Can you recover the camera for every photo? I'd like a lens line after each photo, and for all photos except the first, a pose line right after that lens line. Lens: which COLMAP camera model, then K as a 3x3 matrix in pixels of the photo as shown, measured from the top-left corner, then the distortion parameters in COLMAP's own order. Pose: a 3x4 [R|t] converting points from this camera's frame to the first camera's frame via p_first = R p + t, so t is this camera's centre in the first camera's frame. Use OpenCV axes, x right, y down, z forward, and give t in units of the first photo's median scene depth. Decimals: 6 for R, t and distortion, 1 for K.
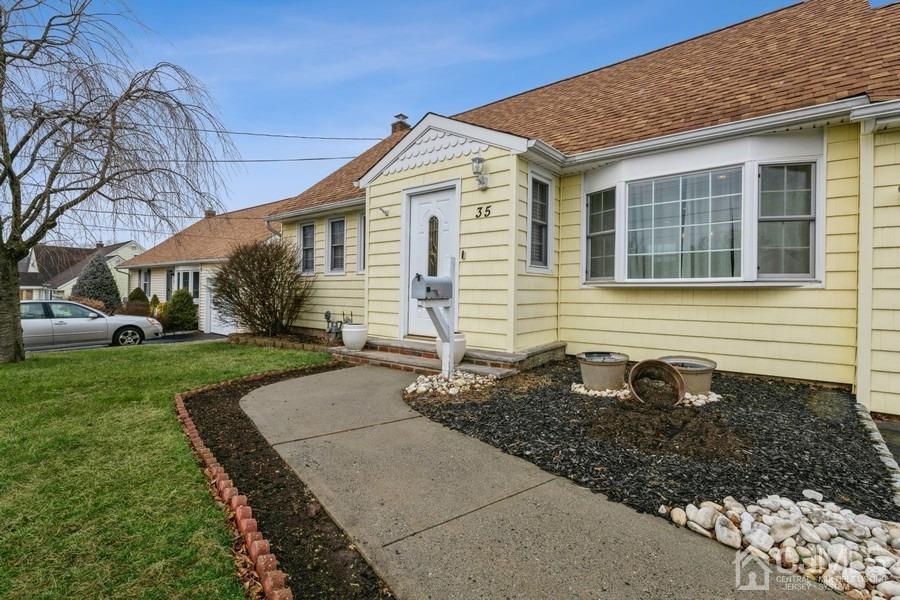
lens RADIAL K [[423.6, 0, 450.0], [0, 423.6, 300.0], [0, 0, 1]] dist [-0.000711, -0.000002]
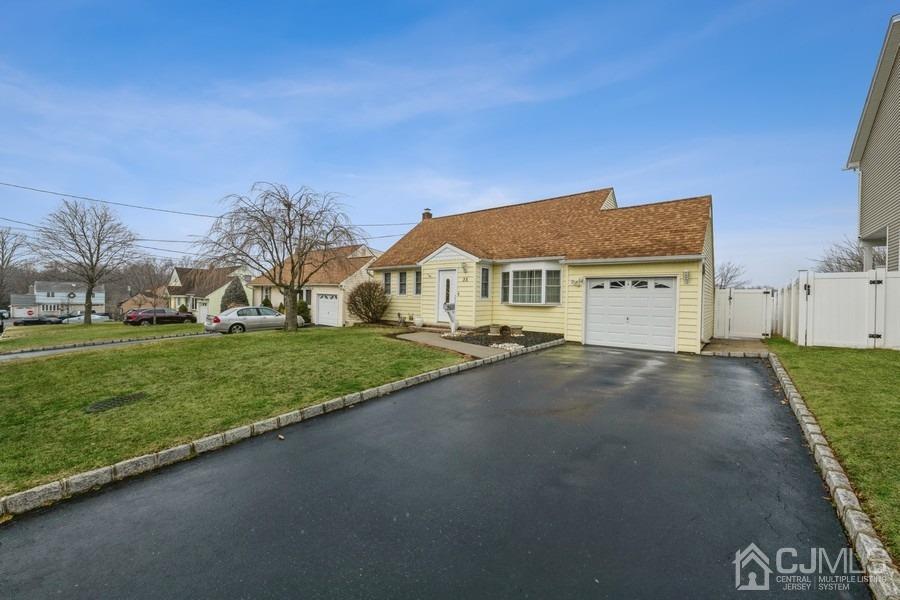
lens RADIAL K [[356.7, 0, 451.5], [0, 356.7, 290.5], [0, 0, 1]] dist [-0.000357, -0.000177]
pose [[0.999986, 0.004956, 0.001868, -0.021228], [-0.004885, 0.999330, -0.036283, -0.039394], [-0.002046, 0.036274, 0.999340, -1.448973]]
